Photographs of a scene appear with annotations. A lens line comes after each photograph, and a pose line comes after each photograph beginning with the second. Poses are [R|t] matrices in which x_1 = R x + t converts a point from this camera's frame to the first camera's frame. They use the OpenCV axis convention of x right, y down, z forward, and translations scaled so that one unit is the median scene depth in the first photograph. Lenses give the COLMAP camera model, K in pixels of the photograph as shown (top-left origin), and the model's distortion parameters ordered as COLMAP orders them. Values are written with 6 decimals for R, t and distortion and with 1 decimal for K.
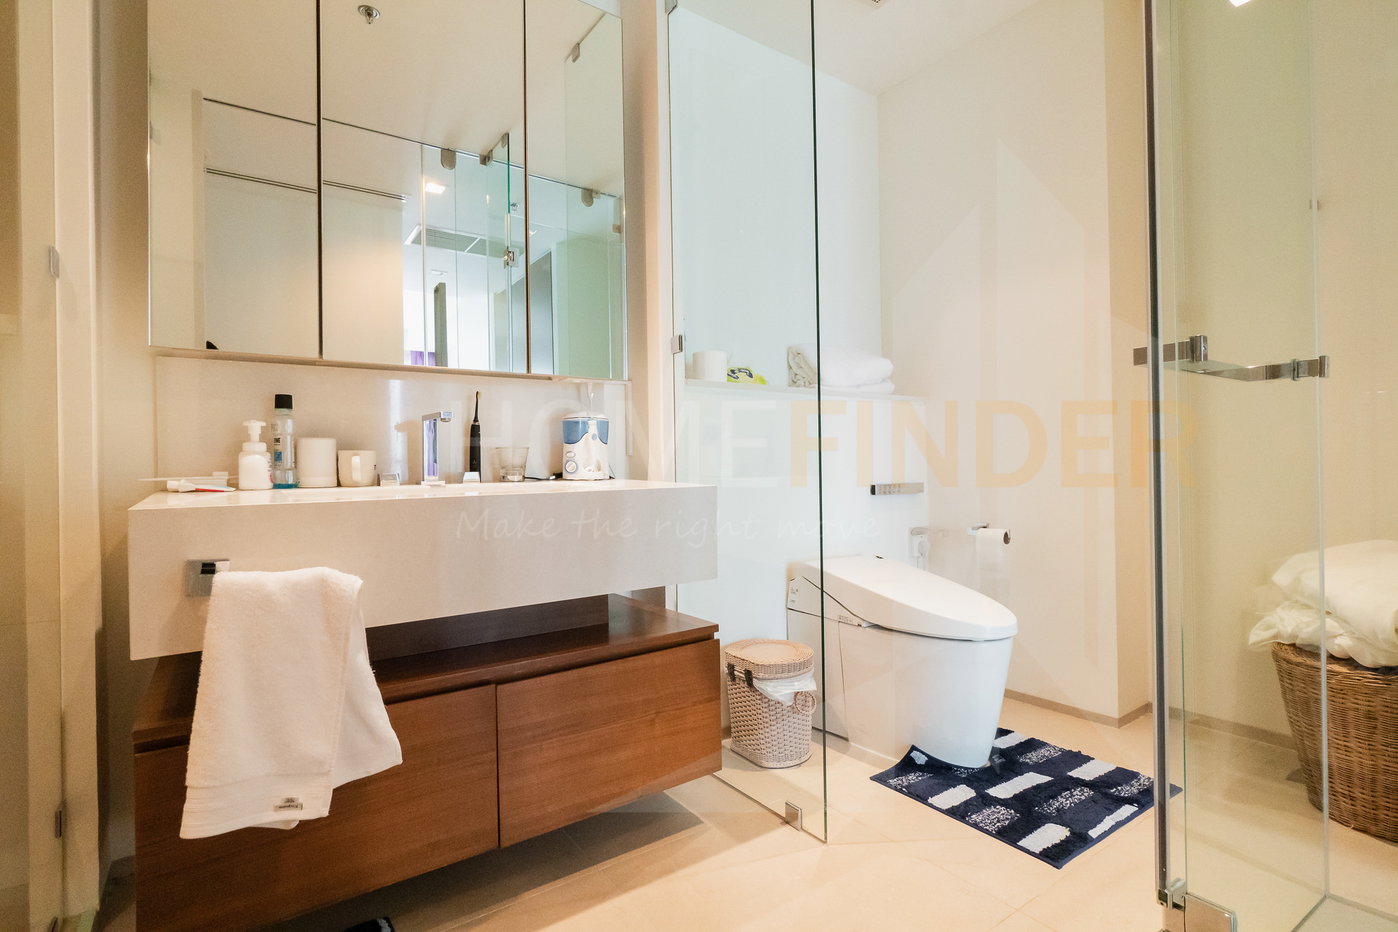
lens RADIAL K [[684.3, 0, 700.0], [0, 684.3, 454.6], [0, 0, 1]] dist [-0.001158, -0.000375]
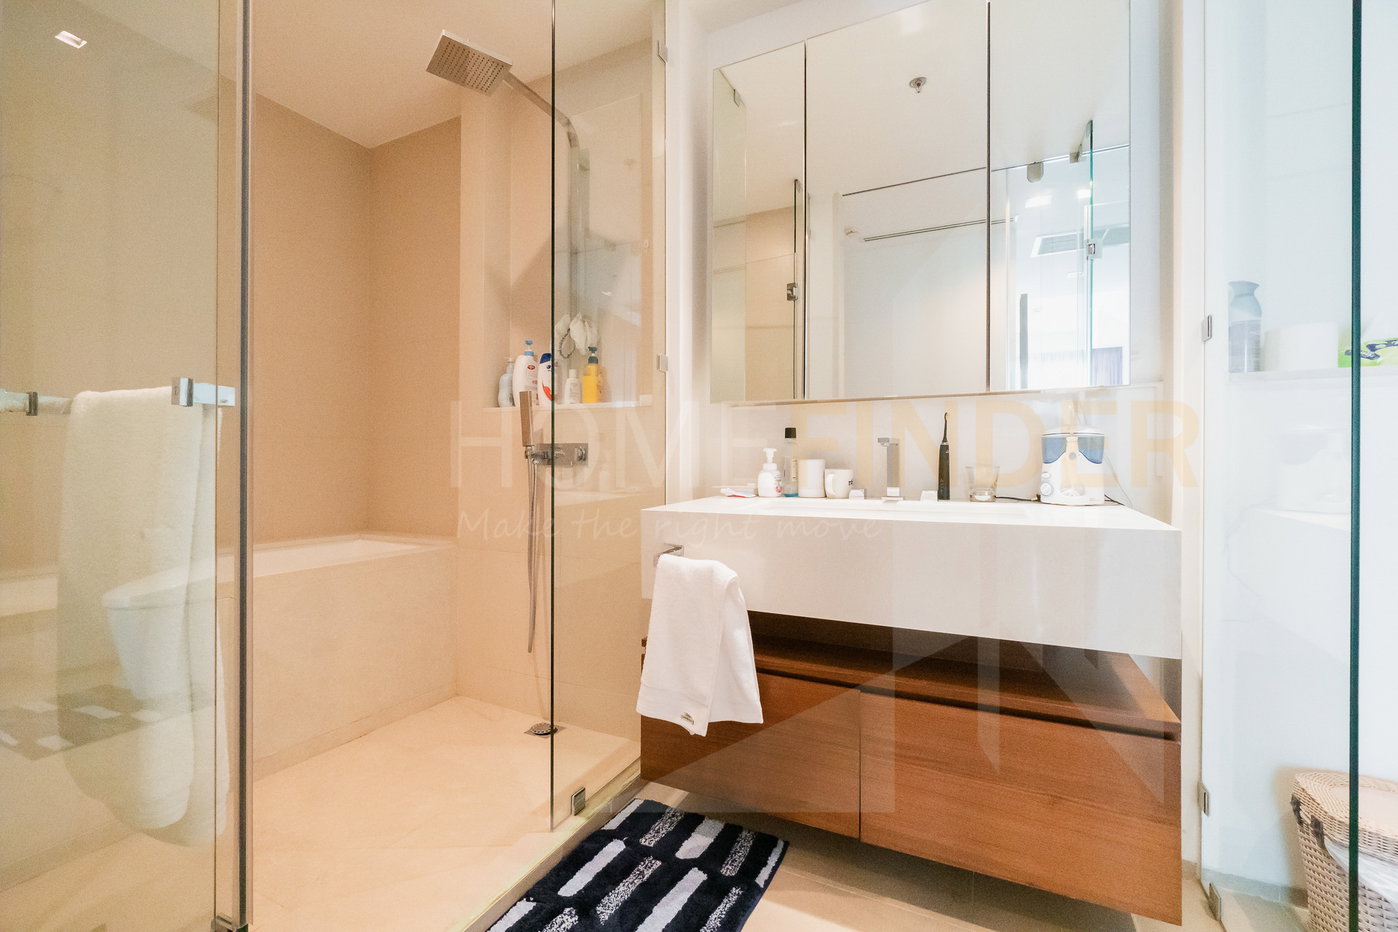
lens RADIAL K [[602.0, 0, 699.0], [0, 602.0, 466.0], [0, 0, 1]] dist [0.000120, -0.000020]
pose [[0.471451, 0.017151, -0.881726, 0.359791], [0.003442, 0.999767, 0.021288, -0.037787], [0.881886, -0.013071, 0.471282, 0.277284]]
